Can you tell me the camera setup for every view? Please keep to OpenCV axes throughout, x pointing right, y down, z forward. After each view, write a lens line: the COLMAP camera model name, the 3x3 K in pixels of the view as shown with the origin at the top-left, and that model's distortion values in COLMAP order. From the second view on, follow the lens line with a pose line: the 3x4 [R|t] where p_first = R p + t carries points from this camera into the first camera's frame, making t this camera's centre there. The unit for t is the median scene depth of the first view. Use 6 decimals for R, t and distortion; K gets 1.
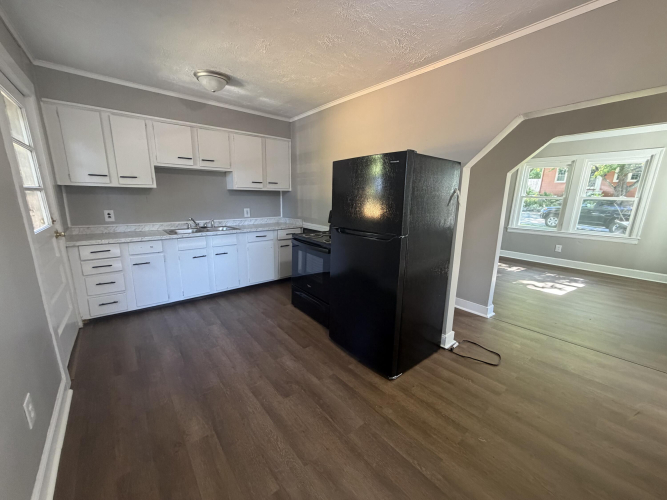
lens RADIAL K [[264.6, 0, 330.6], [0, 264.6, 250.7], [0, 0, 1]] dist [-0.000160, 0.000083]
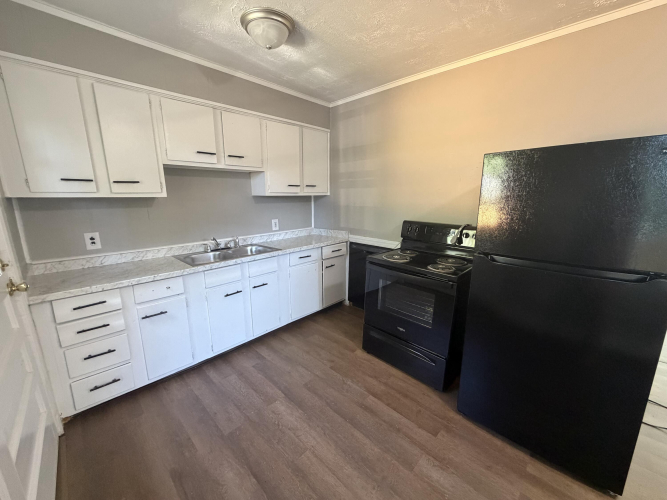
lens RADIAL K [[264.6, 0, 330.6], [0, 264.6, 250.7], [0, 0, 1]] dist [-0.000160, 0.000083]
pose [[0.993840, -0.042742, 0.102255, -0.315410], [0.042460, 0.999086, 0.004931, -0.085844], [-0.102372, -0.000559, 0.994746, 0.283196]]
